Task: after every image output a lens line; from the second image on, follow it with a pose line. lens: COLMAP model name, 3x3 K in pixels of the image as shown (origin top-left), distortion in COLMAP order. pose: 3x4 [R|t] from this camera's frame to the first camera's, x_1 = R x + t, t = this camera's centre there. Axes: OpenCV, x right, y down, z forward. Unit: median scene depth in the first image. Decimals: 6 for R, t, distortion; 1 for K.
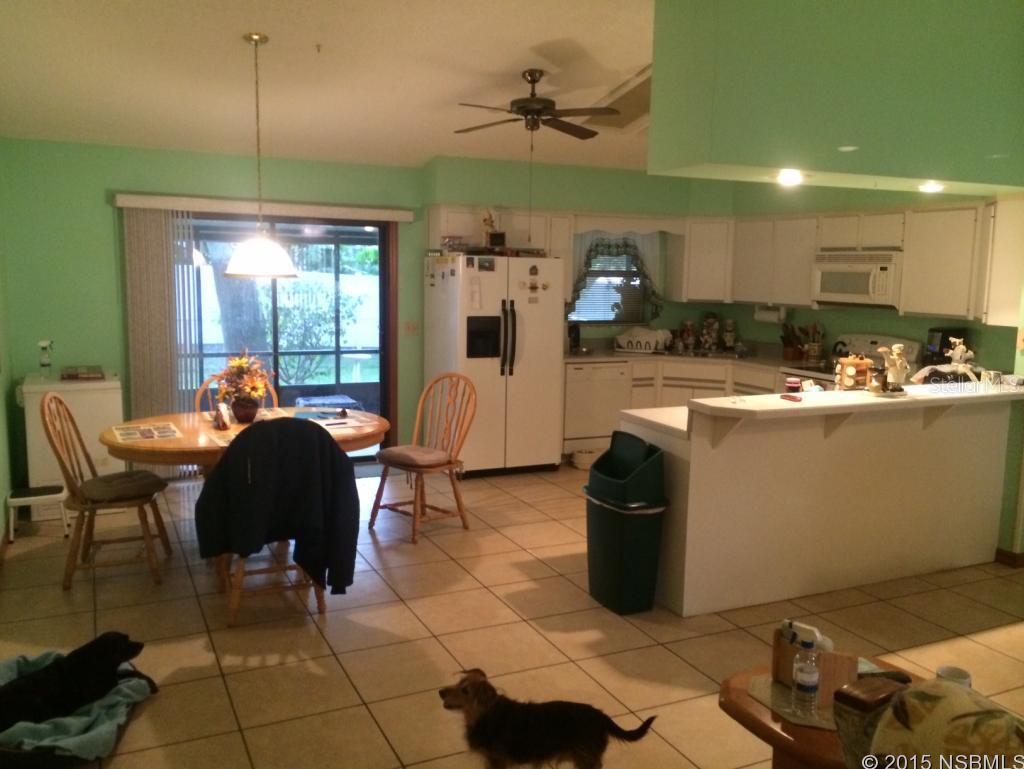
lens RADIAL K [[880.9, 0, 512.3], [0, 880.9, 383.2], [0, 0, 1]] dist [0.059562, -0.029014]
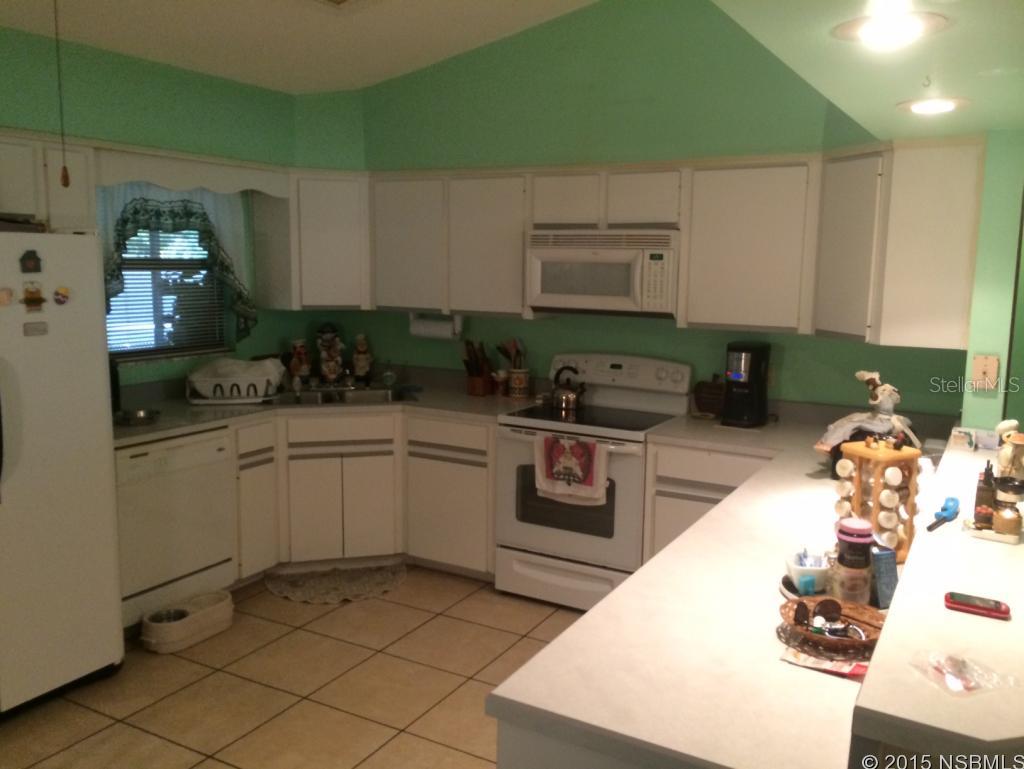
lens RADIAL K [[880.9, 0, 512.9], [0, 880.9, 386.4], [0, 0, 1]] dist [0.059562, -0.029014]
pose [[0.818101, -0.091239, 0.567790, -0.034380], [0.076335, 0.995826, 0.050034, -0.062616], [-0.569986, 0.002409, 0.821651, 0.444138]]
